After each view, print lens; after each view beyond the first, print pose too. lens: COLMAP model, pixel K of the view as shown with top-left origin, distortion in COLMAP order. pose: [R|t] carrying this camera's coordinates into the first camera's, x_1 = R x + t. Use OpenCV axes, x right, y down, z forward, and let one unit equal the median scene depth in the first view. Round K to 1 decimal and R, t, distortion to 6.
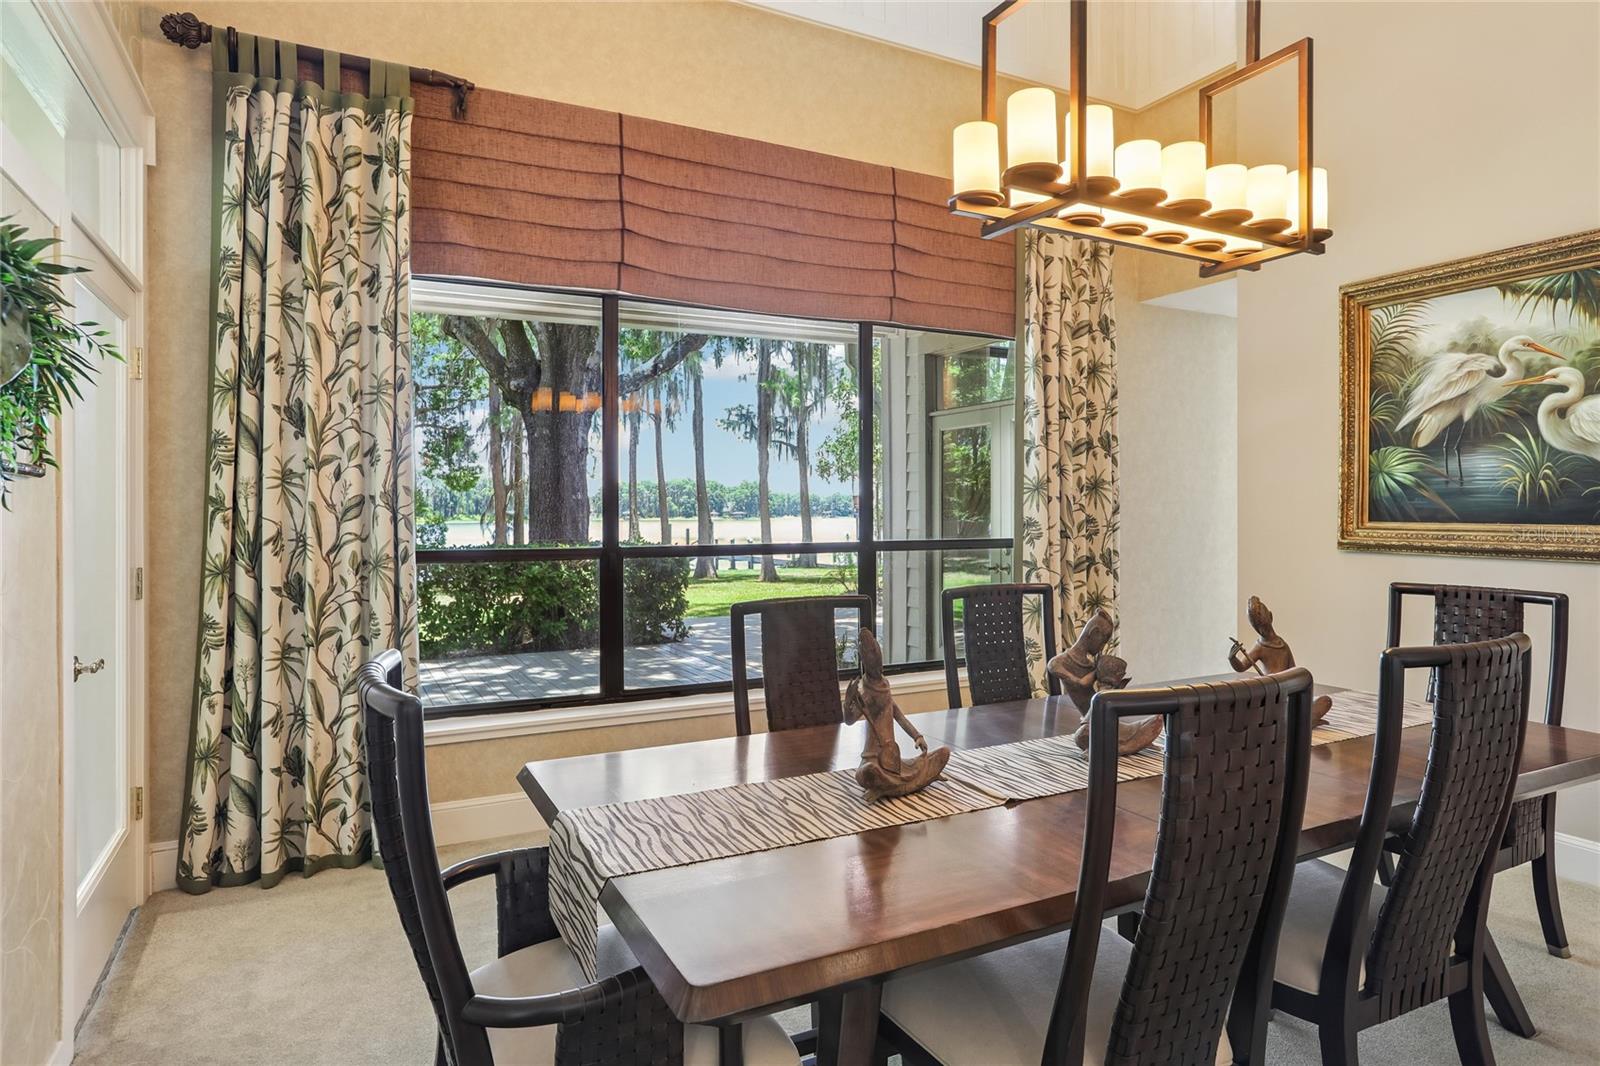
lens RADIAL K [[922.3, 0, 798.3], [0, 922.3, 523.9], [0, 0, 1]] dist [-0.000272, -0.000138]
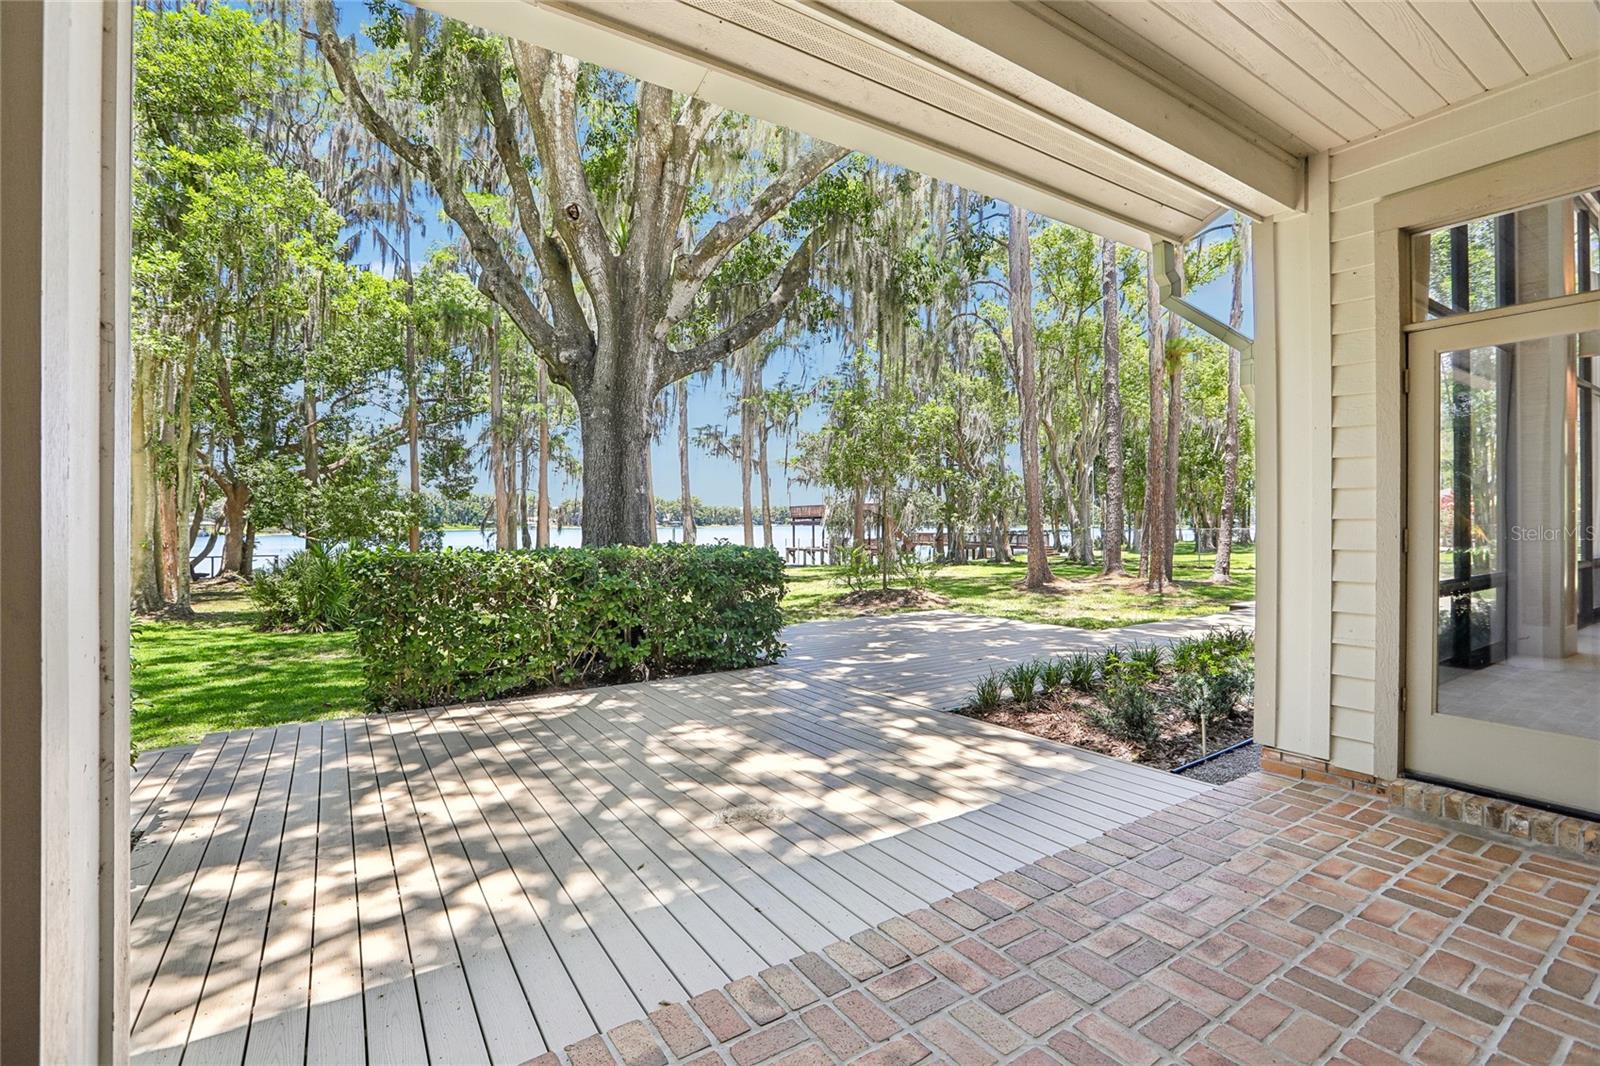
lens RADIAL K [[736.3, 0, 798.6], [0, 736.3, 530.0], [0, 0, 1]] dist [-0.021496, 0.001680]
pose [[0.995067, -0.003069, 0.099157, -0.051533], [0.003099, 0.999995, -0.000148, 0.002220], [-0.099156, 0.000455, 0.995072, 0.099911]]
